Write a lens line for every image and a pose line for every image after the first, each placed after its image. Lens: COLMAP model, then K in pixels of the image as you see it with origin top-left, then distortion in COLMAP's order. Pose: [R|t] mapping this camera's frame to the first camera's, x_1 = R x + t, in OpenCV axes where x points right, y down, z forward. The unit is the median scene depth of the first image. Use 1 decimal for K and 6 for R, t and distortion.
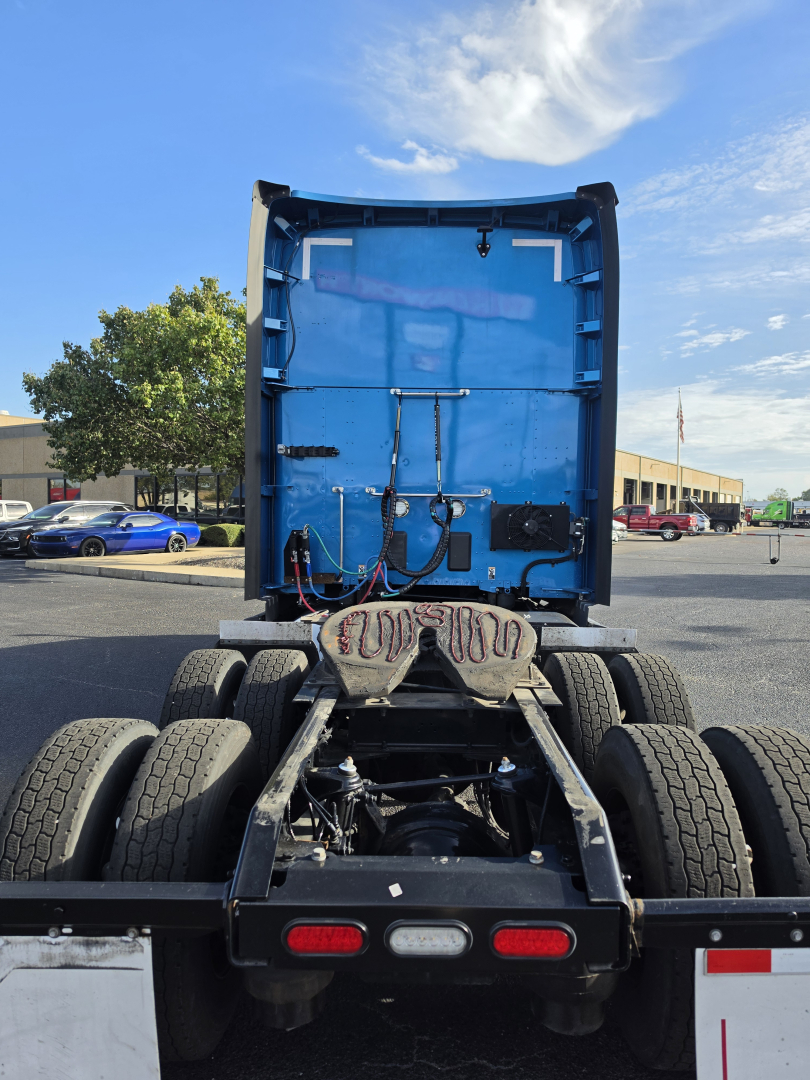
lens RADIAL K [[757.7, 0, 404.1], [0, 757.7, 543.9], [0, 0, 1]] dist [0.059422, -0.078266]
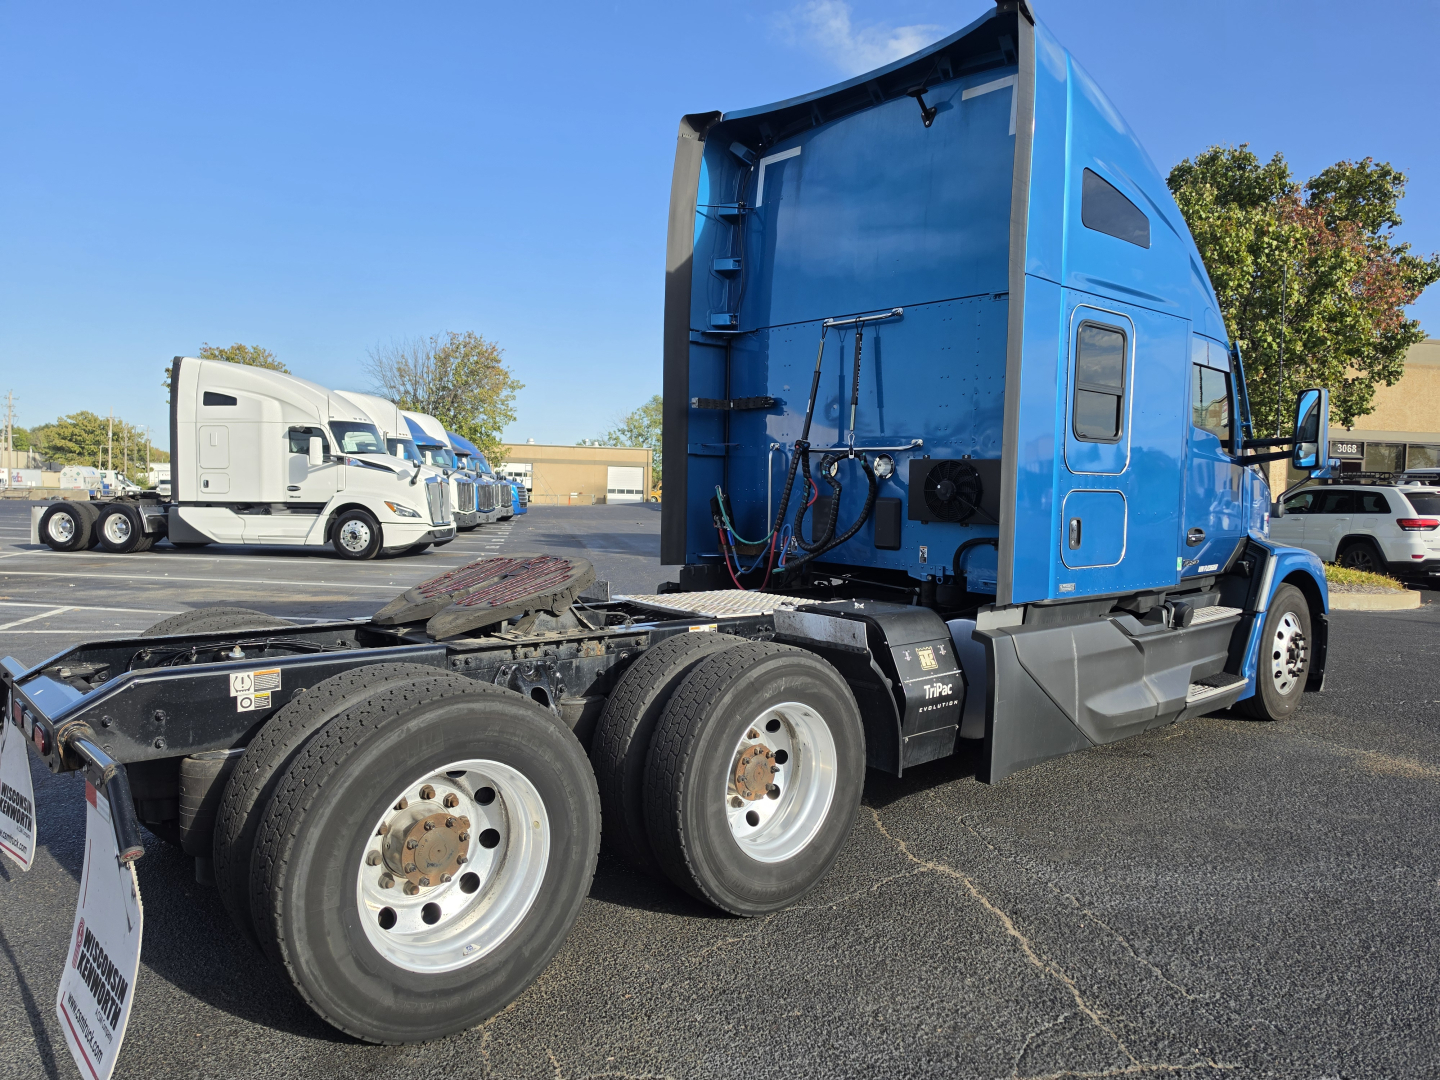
lens RADIAL K [[1010.3, 0, 720.0], [0, 1010.3, 540.0], [0, 0, 1]] dist [0.059422, -0.078266]
pose [[0.668267, 0.040572, -0.742814, 0.720858], [-0.046181, 0.998848, 0.013010, 0.021432], [0.742487, 0.025610, 0.669371, 0.197927]]
